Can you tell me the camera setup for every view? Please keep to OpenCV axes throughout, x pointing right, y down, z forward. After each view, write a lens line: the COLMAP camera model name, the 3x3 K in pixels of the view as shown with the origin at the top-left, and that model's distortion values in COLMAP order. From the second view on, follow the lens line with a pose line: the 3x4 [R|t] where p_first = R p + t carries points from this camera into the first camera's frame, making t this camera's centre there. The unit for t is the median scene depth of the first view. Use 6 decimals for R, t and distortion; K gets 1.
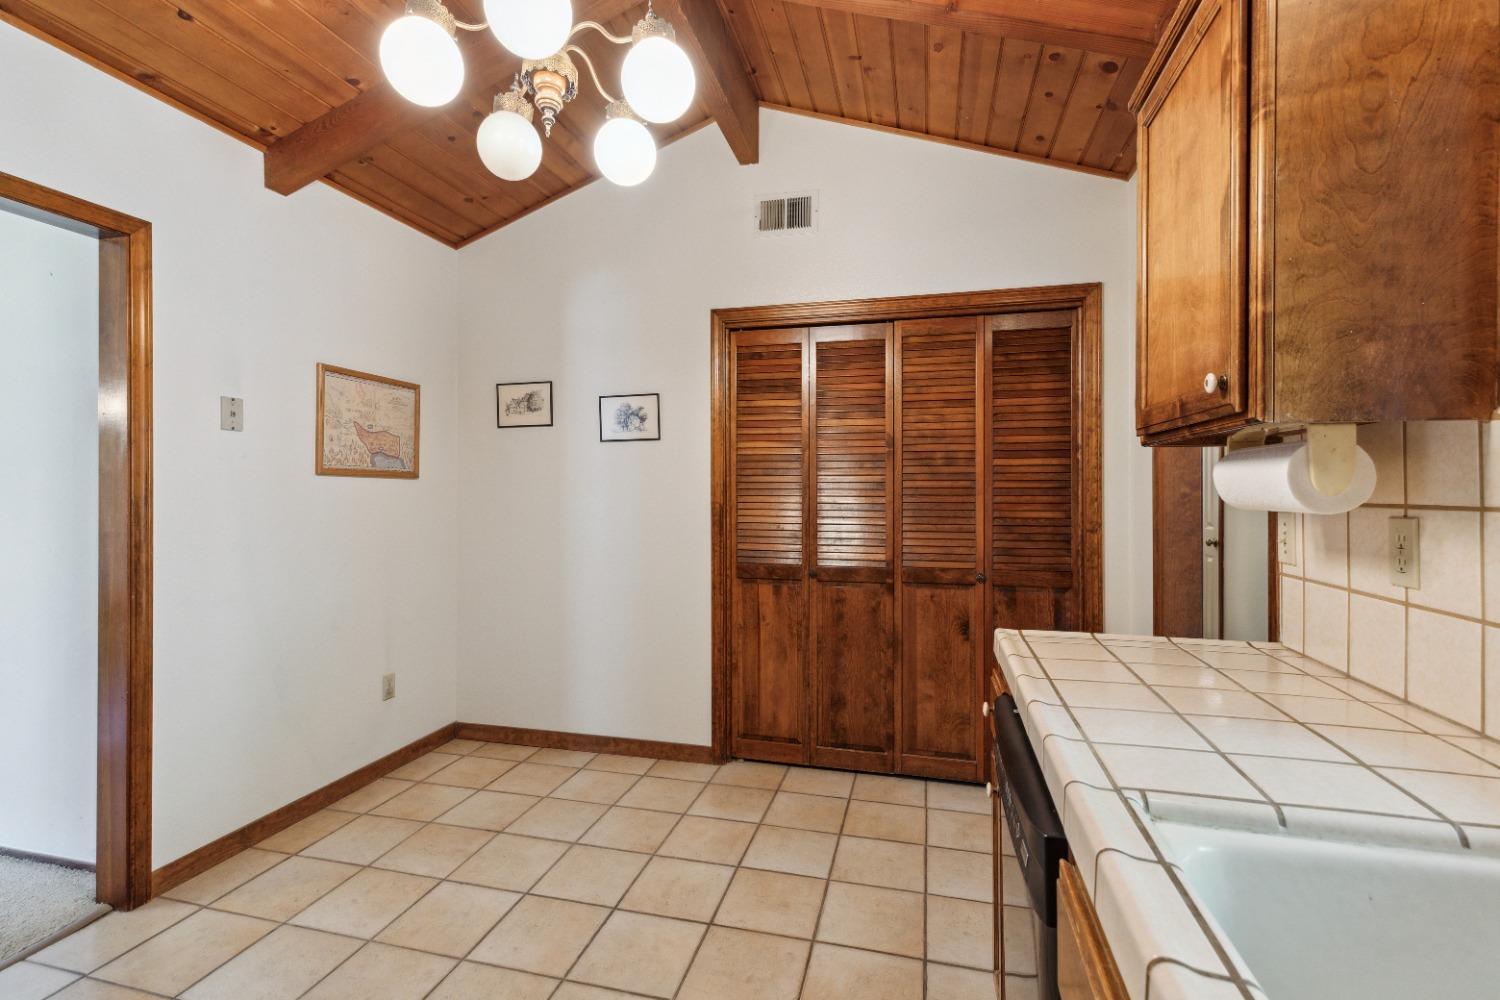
lens RADIAL K [[681.7, 0, 750.1], [0, 681.7, 494.8], [0, 0, 1]] dist [0.005195, -0.002307]
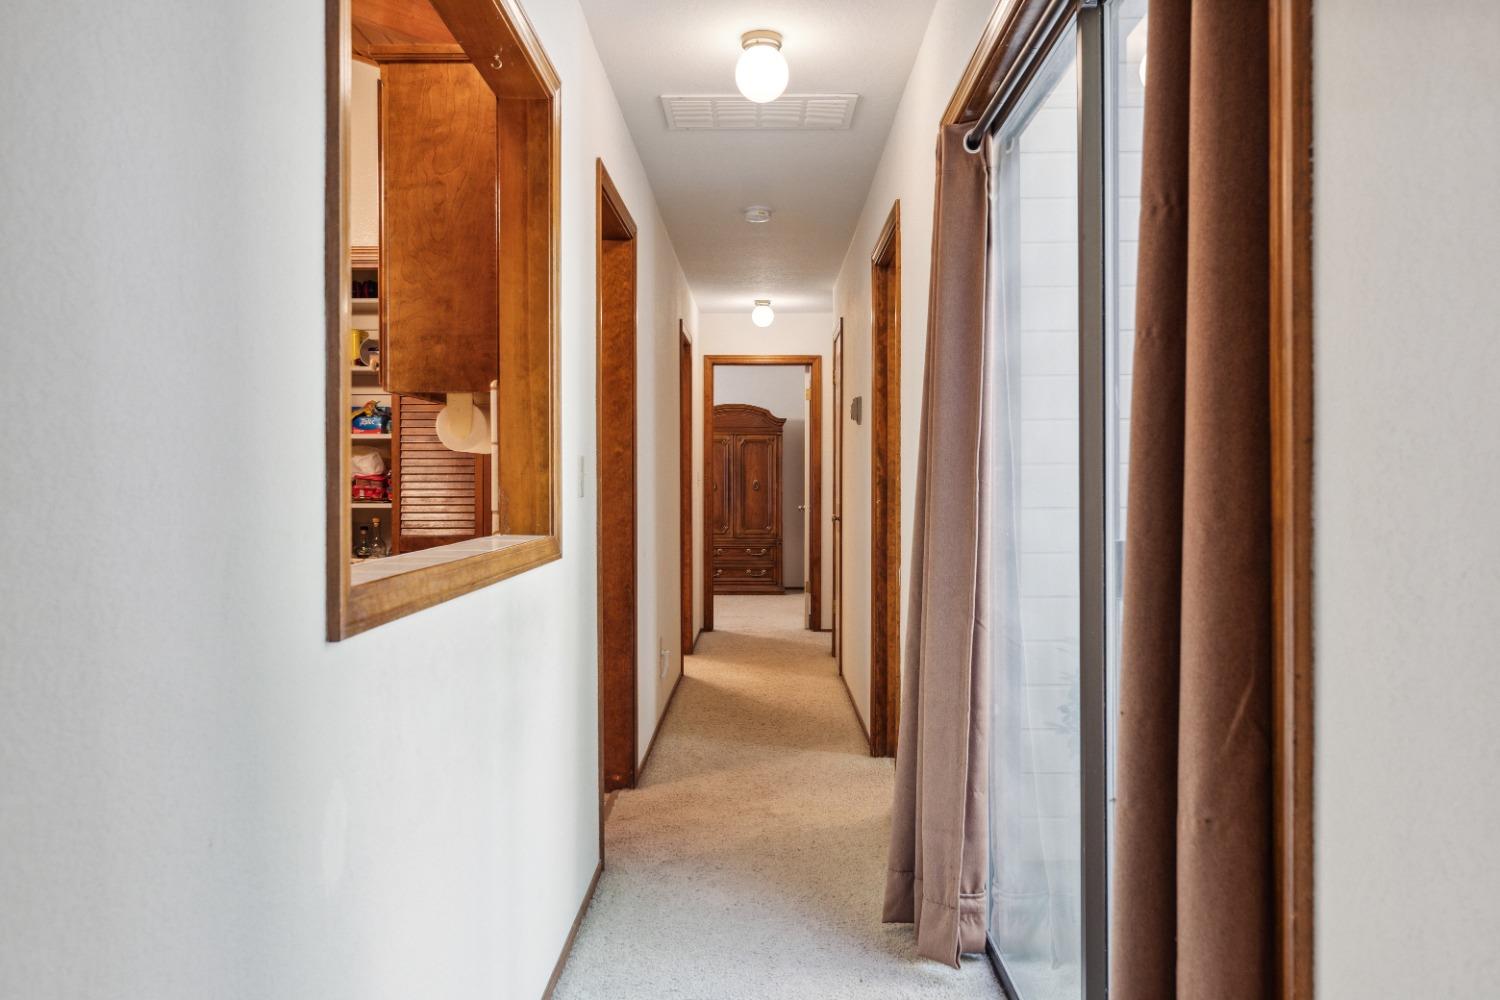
lens RADIAL K [[1116.0, 0, 750.8], [0, 1116.0, 492.6], [0, 0, 1]] dist [-0.006748, -0.000776]
pose [[0.974460, -0.003626, 0.224533, 1.037480], [0.002658, 0.999986, 0.004616, 0.126272], [-0.224547, -0.003901, 0.974455, -1.808927]]
